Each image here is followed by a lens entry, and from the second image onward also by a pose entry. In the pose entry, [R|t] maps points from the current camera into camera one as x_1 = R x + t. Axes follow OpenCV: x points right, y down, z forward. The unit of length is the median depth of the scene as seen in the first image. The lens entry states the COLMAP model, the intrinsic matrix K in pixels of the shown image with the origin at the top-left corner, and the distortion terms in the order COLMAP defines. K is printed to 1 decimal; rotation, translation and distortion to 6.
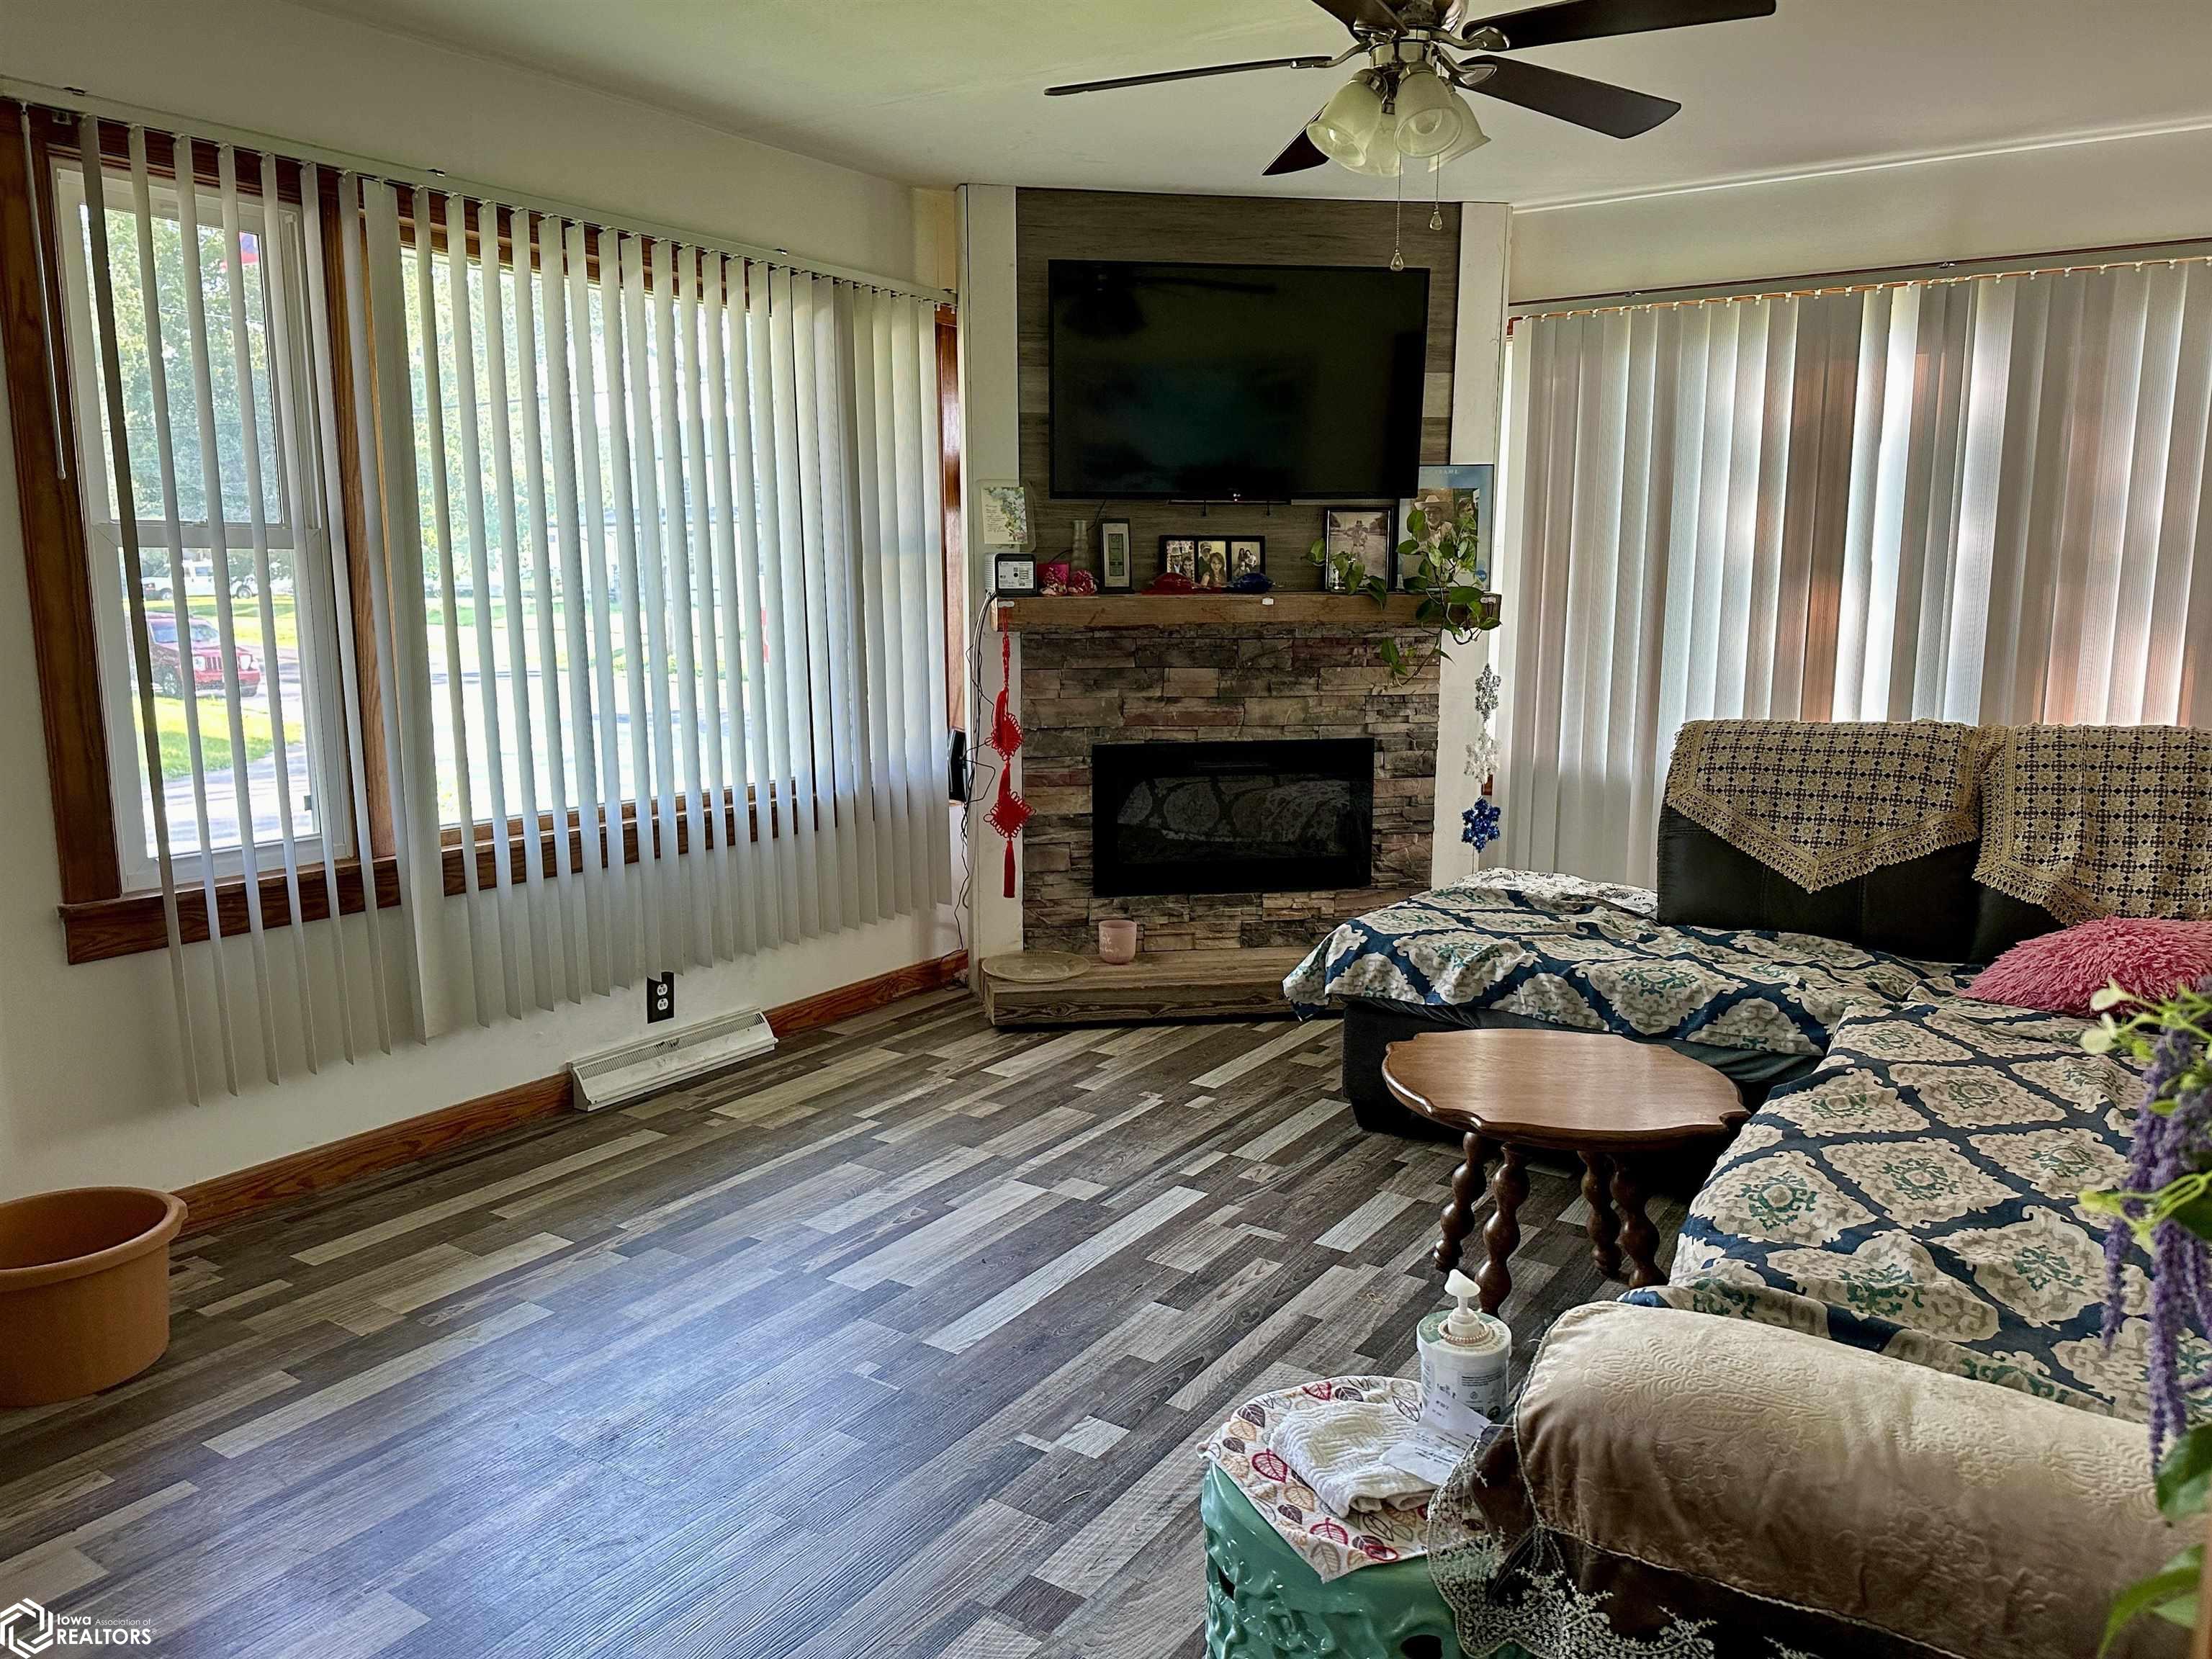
lens RADIAL K [[1503.6, 0, 1106.0], [0, 1503.6, 829.5], [0, 0, 1]] dist [0.000934, -0.001372]
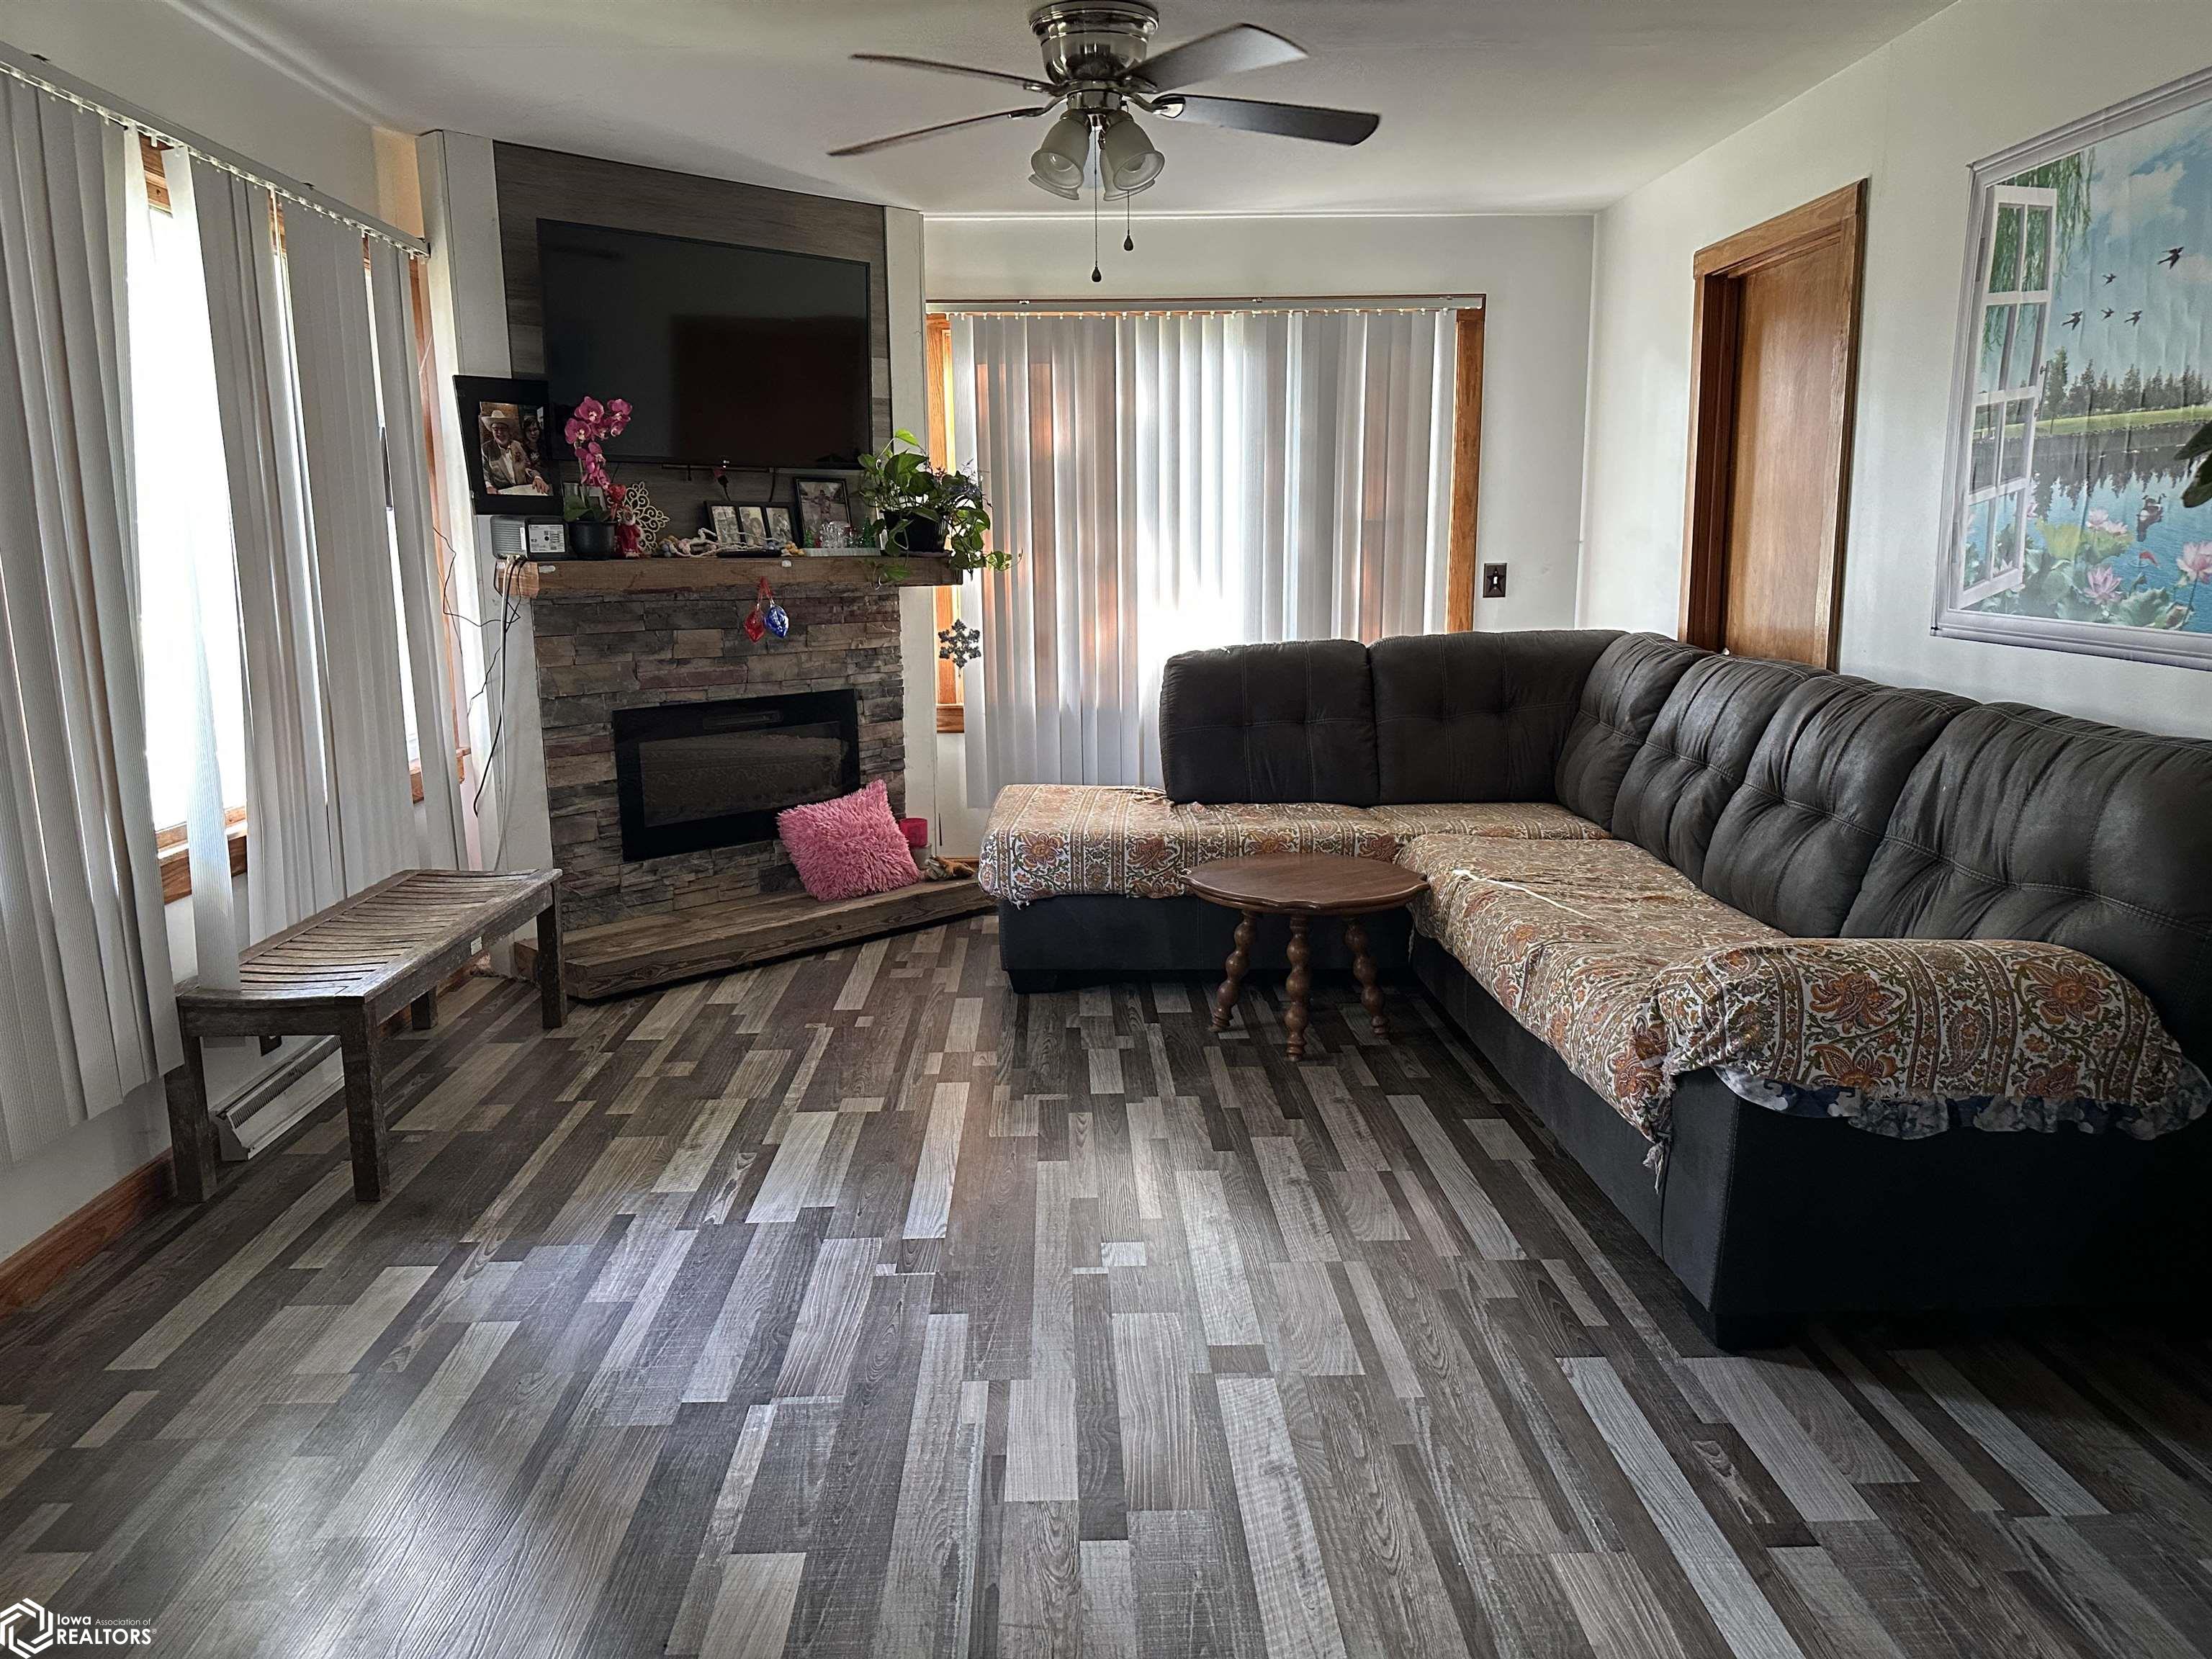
lens RADIAL K [[1483.3, 0, 1106.0], [0, 1483.3, 829.5], [0, 0, 1]] dist [0.003542, 0.000273]
pose [[0.795165, -0.114002, 0.595580, -0.342694], [0.098201, 0.993414, 0.059044, -0.003934], [-0.598389, 0.011537, 0.801123, 0.019542]]
